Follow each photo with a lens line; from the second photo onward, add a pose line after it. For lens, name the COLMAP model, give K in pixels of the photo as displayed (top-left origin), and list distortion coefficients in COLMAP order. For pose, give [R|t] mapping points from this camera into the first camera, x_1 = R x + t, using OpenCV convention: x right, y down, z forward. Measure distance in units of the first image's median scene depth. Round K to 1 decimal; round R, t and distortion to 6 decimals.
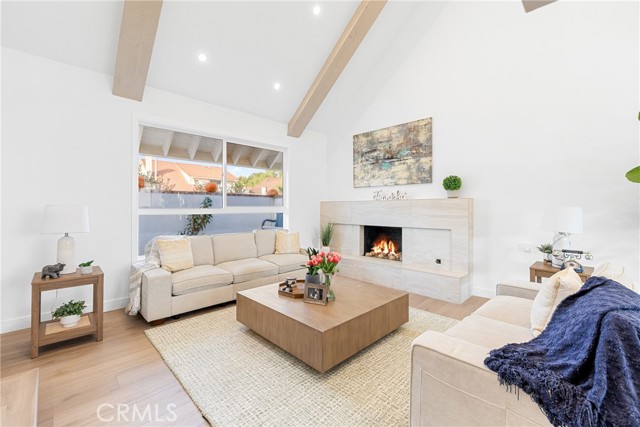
lens RADIAL K [[268.9, 0, 319.7], [0, 268.9, 209.2], [0, 0, 1]] dist [-0.000088, 0.000063]
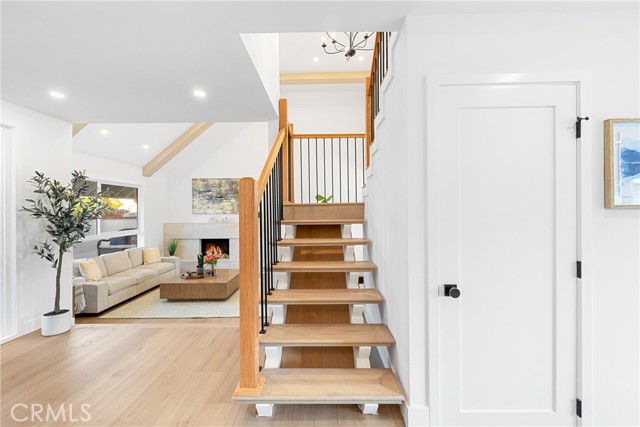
lens RADIAL K [[269.0, 0, 318.6], [0, 269.0, 211.5], [0, 0, 1]] dist [0.000624, 0.000285]
pose [[0.710767, -0.007406, 0.703388, -0.478701], [0.012316, 0.999922, -0.001917, -0.092436], [-0.703319, 0.010025, 0.710803, -0.611077]]
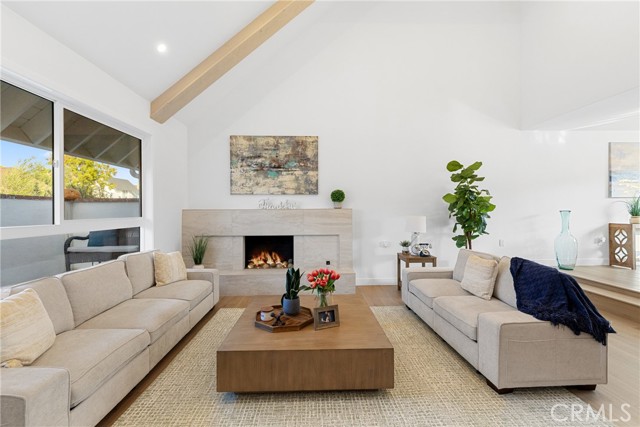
lens RADIAL K [[269.0, 0, 318.6], [0, 269.0, 211.5], [0, 0, 1]] dist [0.000624, 0.000285]
pose [[0.686364, -0.005953, 0.727233, -0.364942], [0.007613, 0.999971, 0.001001, -0.024738], [-0.727218, 0.004850, 0.686390, 0.200753]]
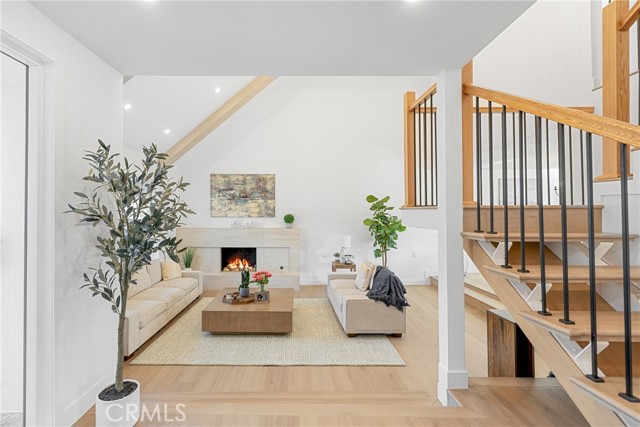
lens RADIAL K [[281.0, 0, 293.7], [0, 281.0, 216.3], [0, 0, 1]] dist [-0.000615, -0.000021]
pose [[0.711729, -0.004213, 0.702442, -0.565495], [0.001328, 0.999988, 0.004652, -0.099614], [-0.702453, -0.002378, 0.711726, -0.188570]]
